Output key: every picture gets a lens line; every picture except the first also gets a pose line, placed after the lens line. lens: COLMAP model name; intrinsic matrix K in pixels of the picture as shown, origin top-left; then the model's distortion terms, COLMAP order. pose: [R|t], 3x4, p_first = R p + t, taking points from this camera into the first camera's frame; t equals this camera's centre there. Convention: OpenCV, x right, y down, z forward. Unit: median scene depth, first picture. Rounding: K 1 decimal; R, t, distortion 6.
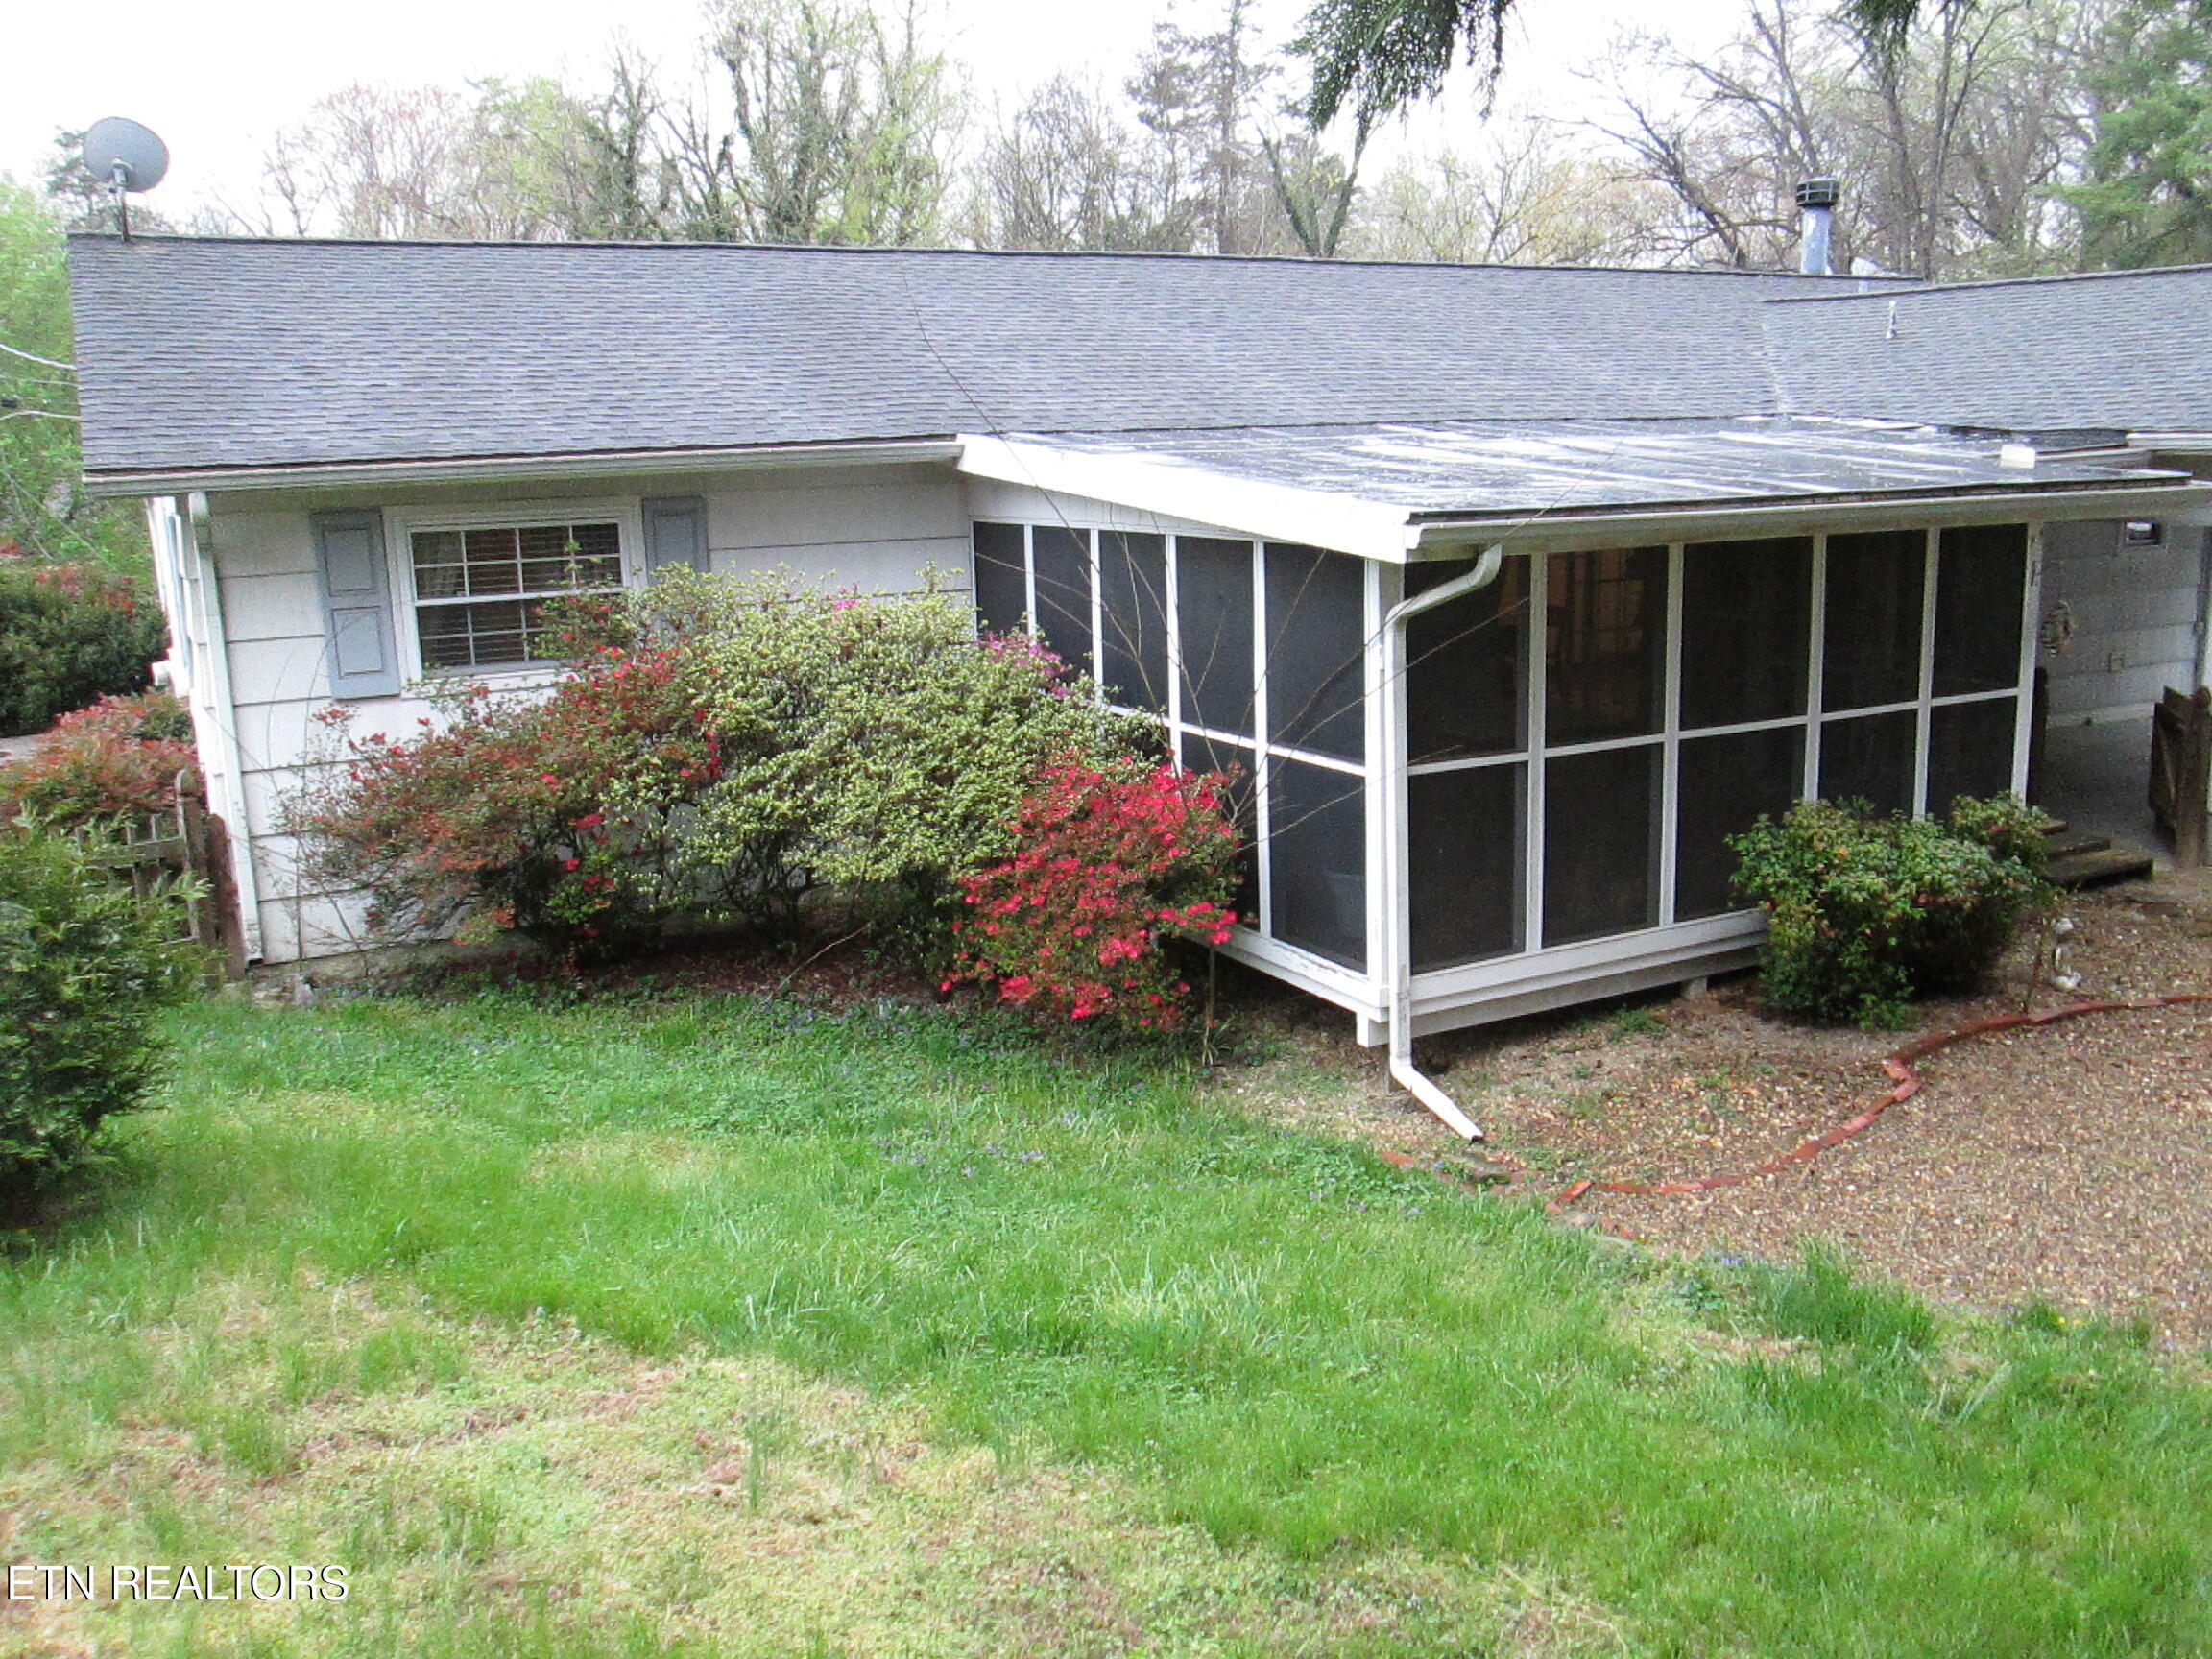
lens RADIAL K [[1853.9, 0, 1069.5], [0, 1853.9, 797.5], [0, 0, 1]] dist [-0.050156, 0.032630]
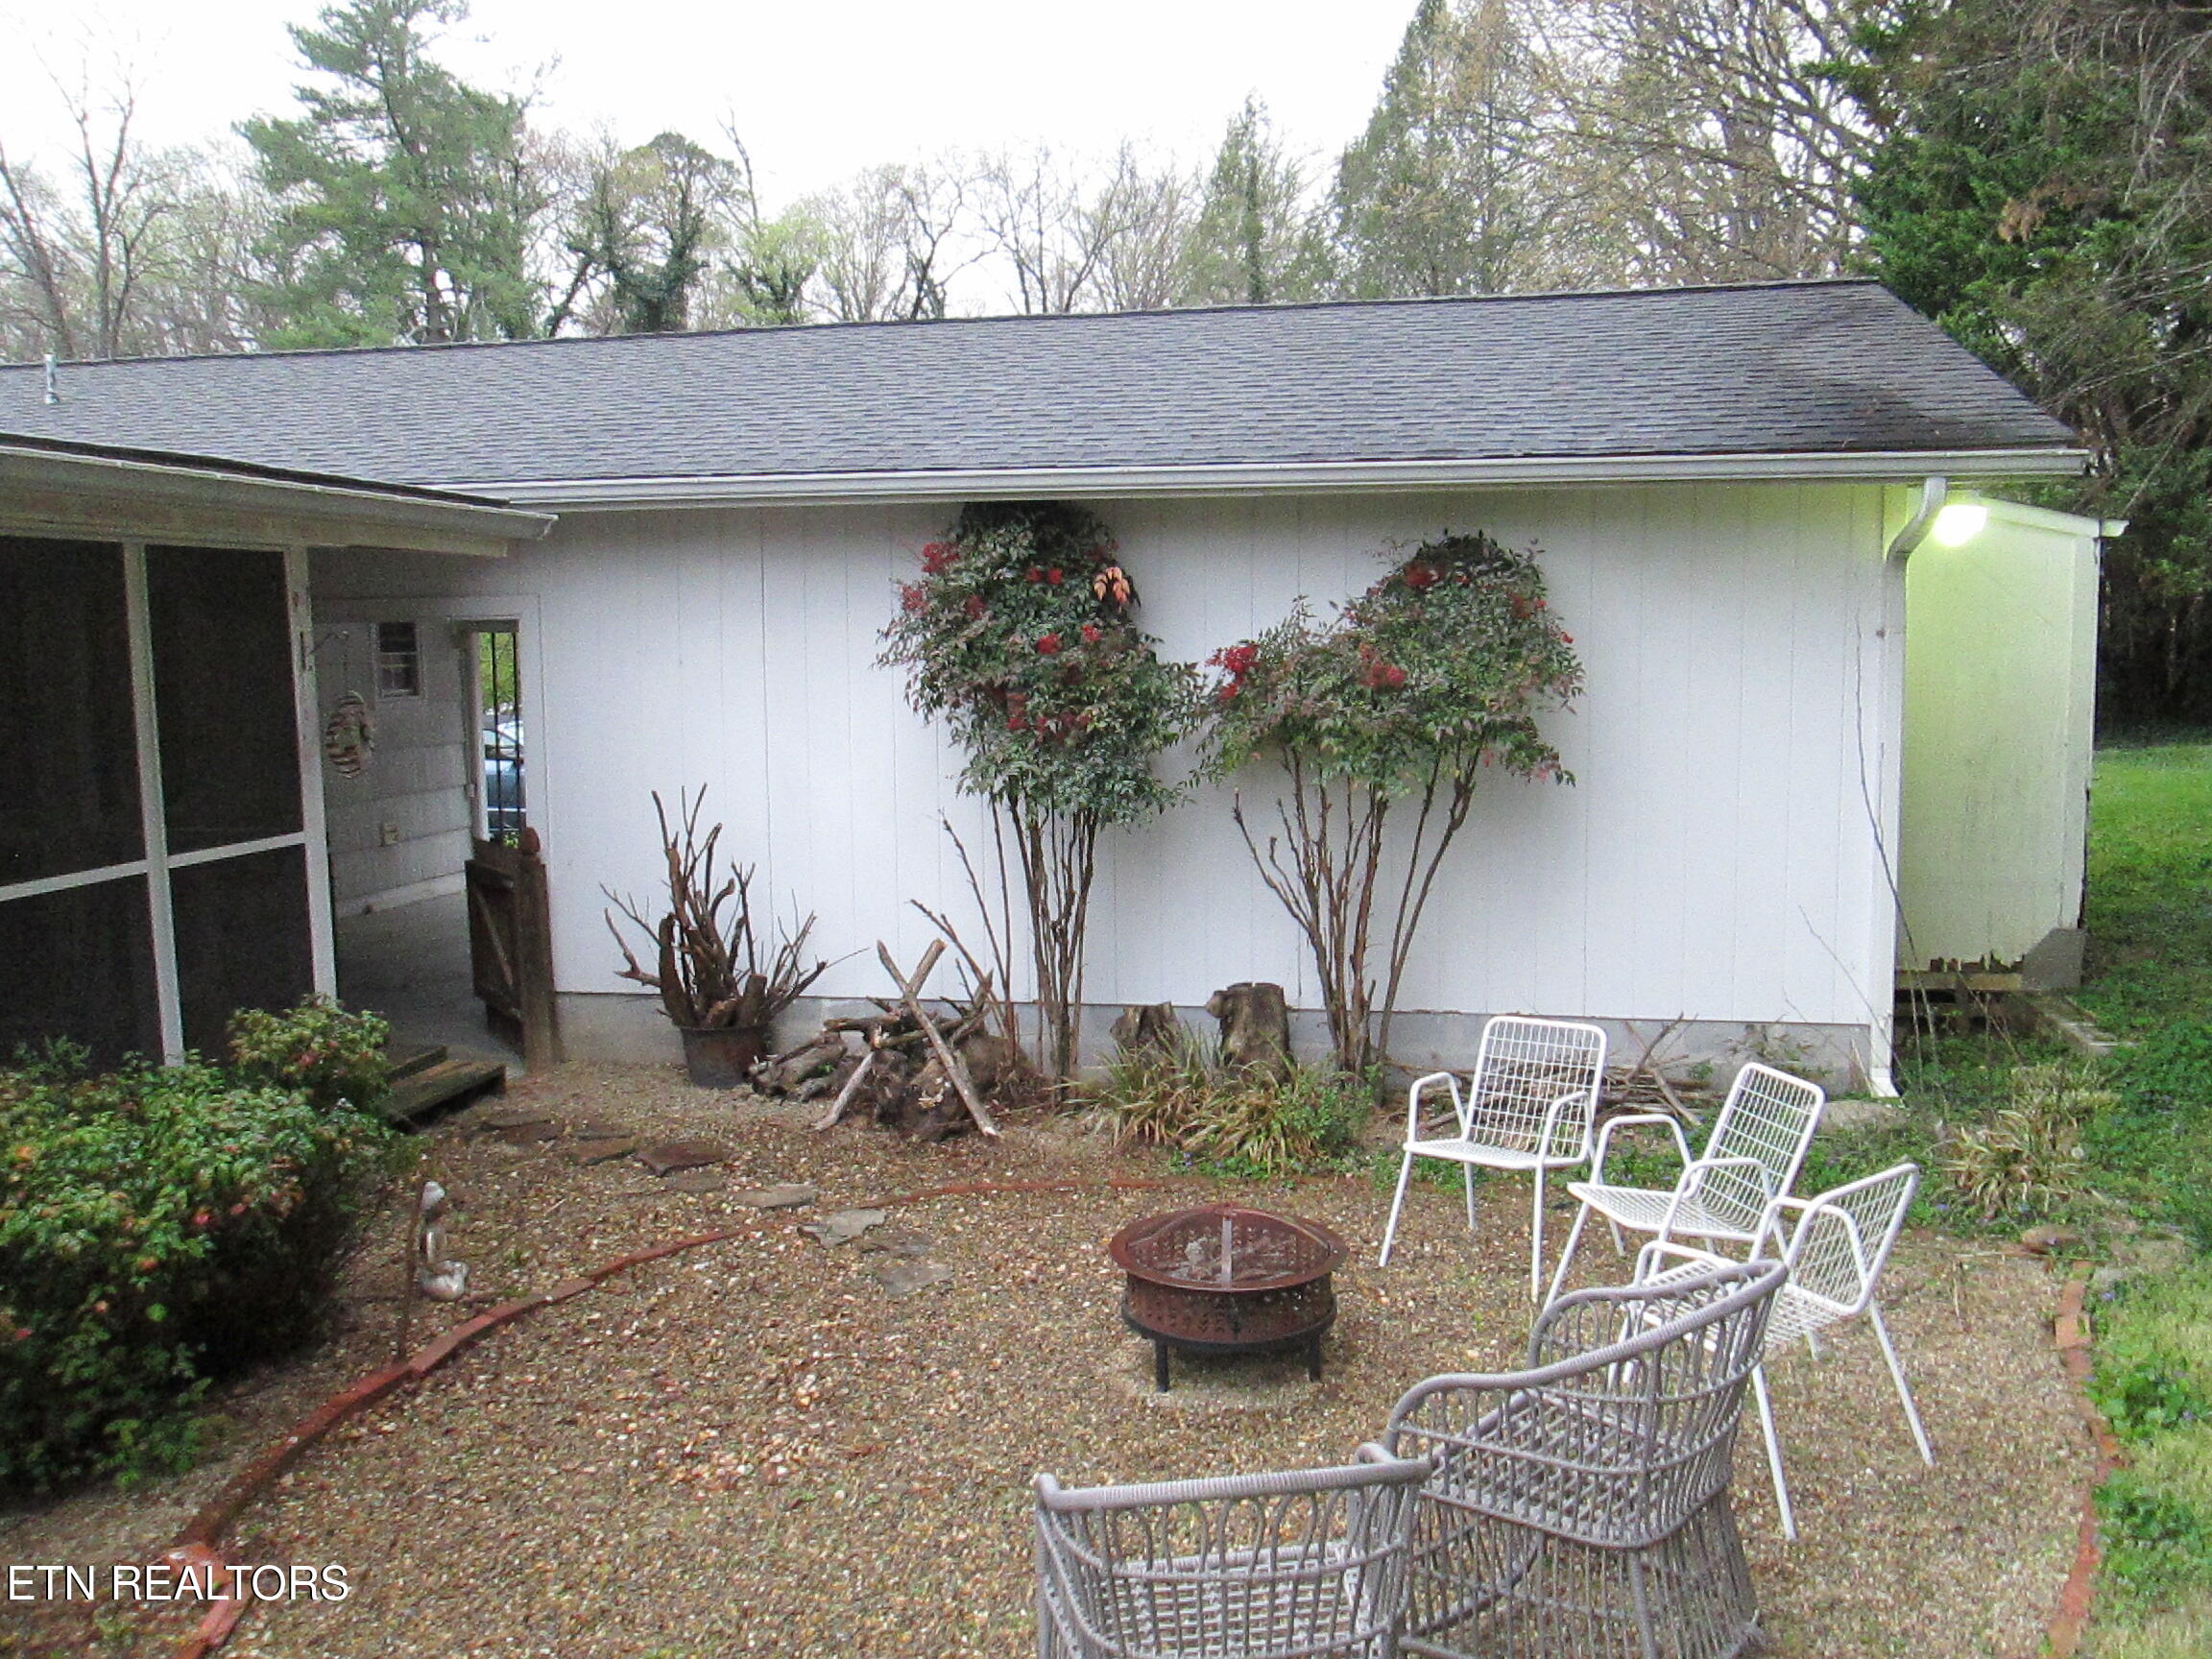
lens RADIAL K [[1853.9, 0, 1065.9], [0, 1853.9, 852.8], [0, 0, 1]] dist [-0.050156, 0.032630]
pose [[0.623370, -0.073328, 0.778481, 0.208870], [0.150072, 0.988304, -0.027078, 0.004564], [-0.767390, 0.133708, 0.627084, 0.448417]]
